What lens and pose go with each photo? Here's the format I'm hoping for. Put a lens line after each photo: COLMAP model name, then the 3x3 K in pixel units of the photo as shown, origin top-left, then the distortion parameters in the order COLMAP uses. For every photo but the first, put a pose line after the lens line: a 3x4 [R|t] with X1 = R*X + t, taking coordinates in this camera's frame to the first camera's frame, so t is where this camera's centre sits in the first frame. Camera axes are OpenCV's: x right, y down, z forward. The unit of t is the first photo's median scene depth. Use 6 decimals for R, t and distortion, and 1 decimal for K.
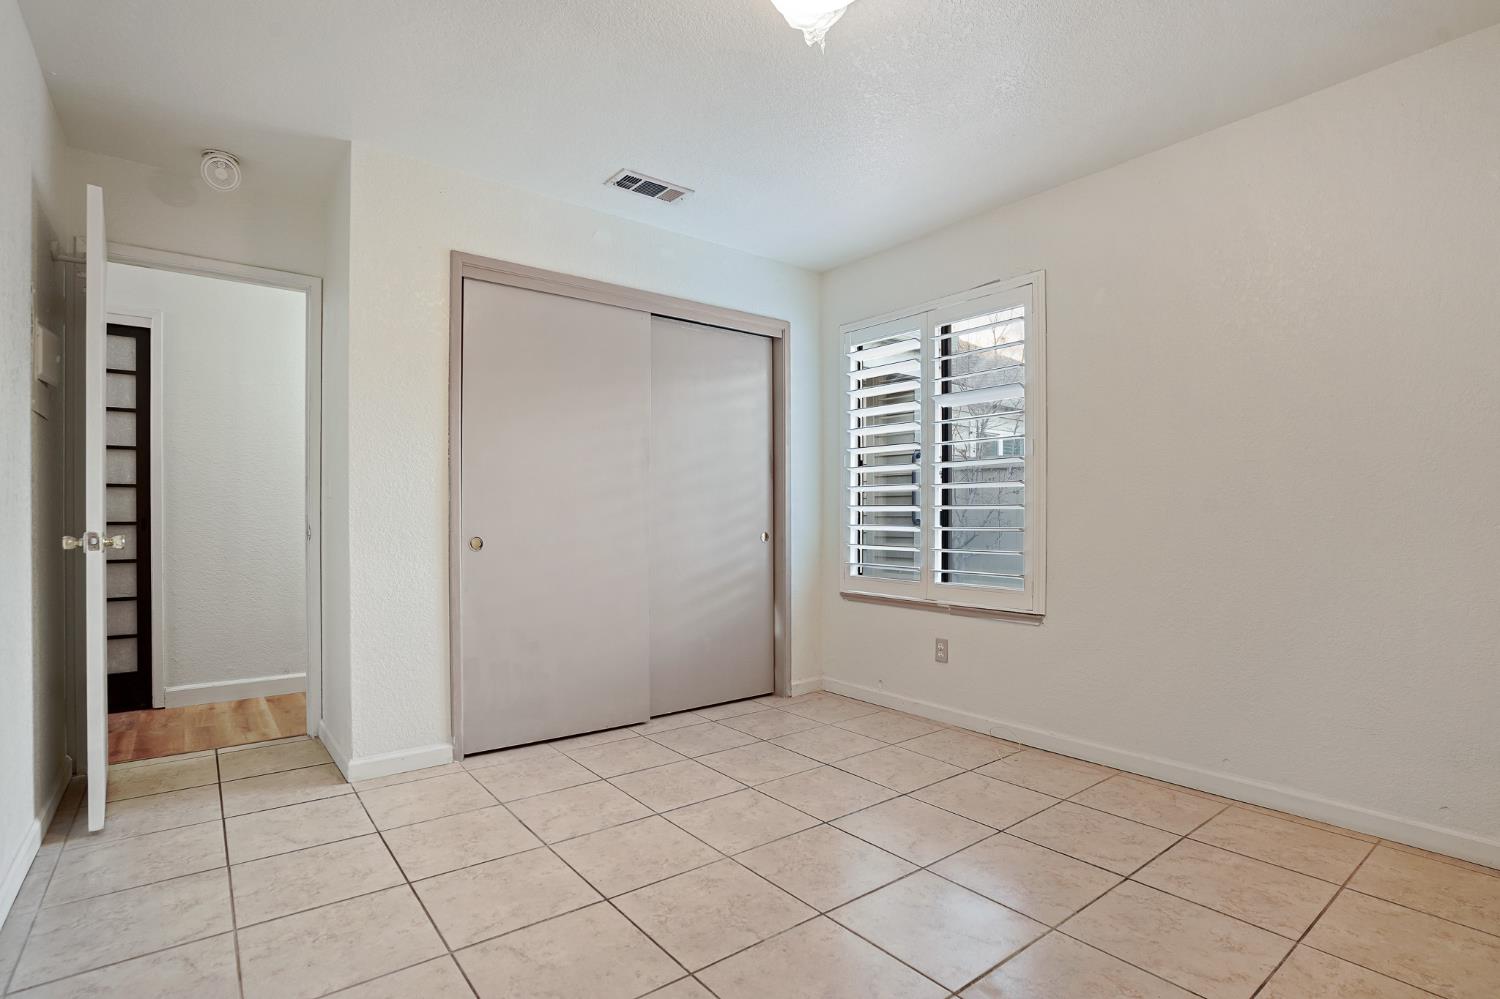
lens RADIAL K [[720.1, 0, 741.4], [0, 720.1, 506.4], [0, 0, 1]] dist [-0.044285, 0.014939]
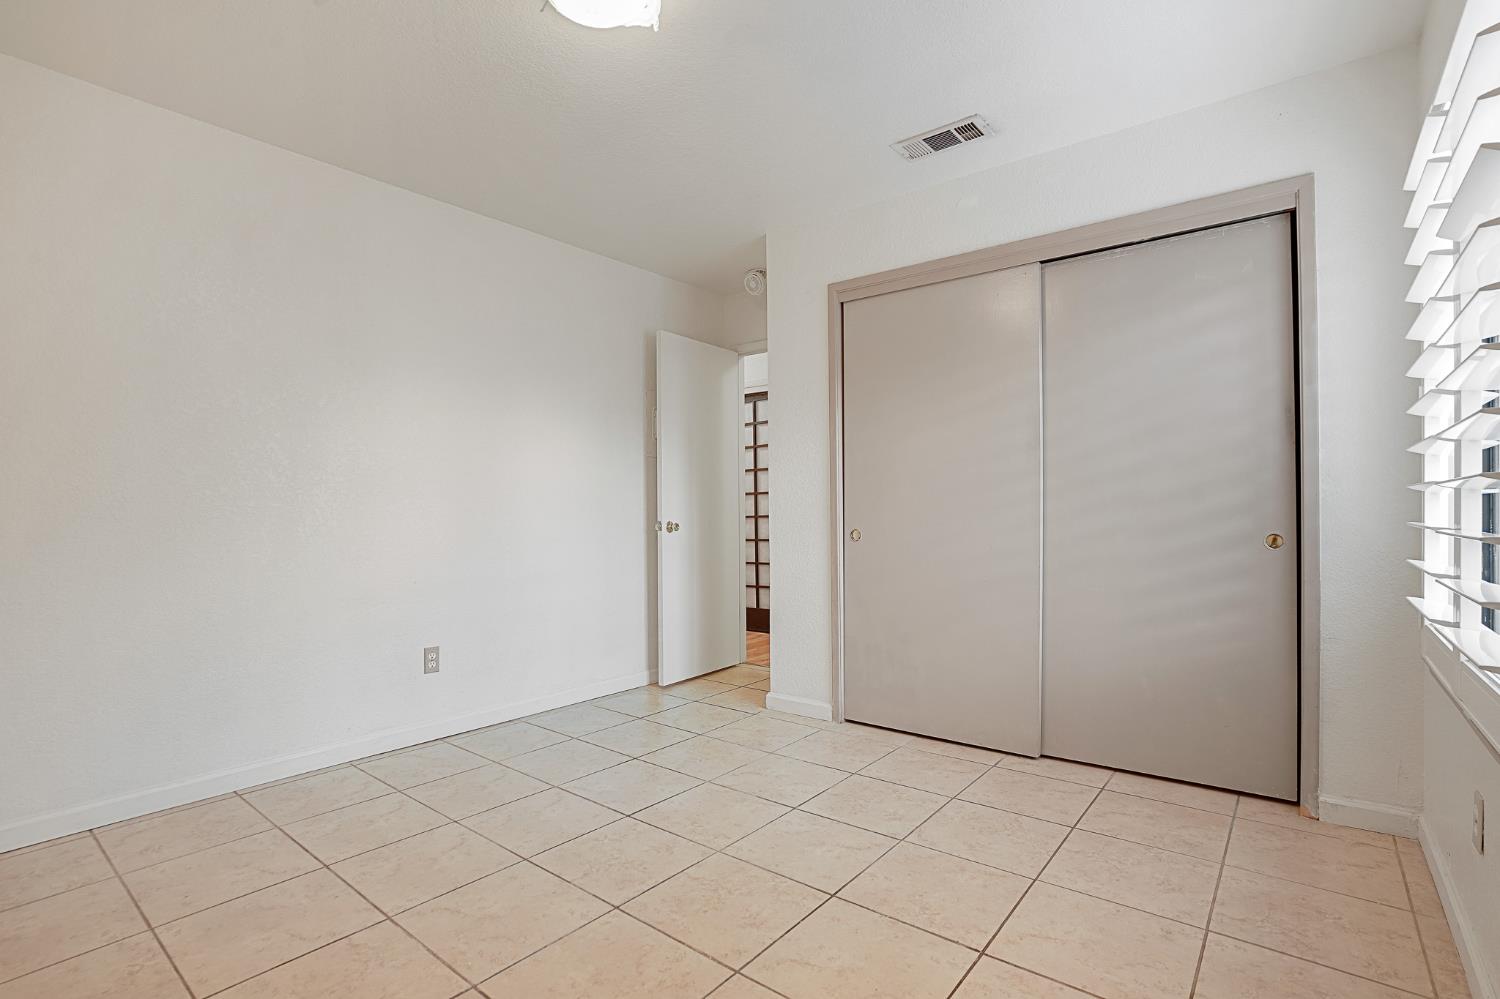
lens RADIAL K [[720.1, 0, 751.0], [0, 720.1, 507.7], [0, 0, 1]] dist [-0.044285, 0.014939]
pose [[0.240265, -0.003935, -0.970699, 0.602185], [0.022035, 0.999756, 0.001401, 0.001810], [0.970457, -0.021726, 0.240293, 0.497977]]
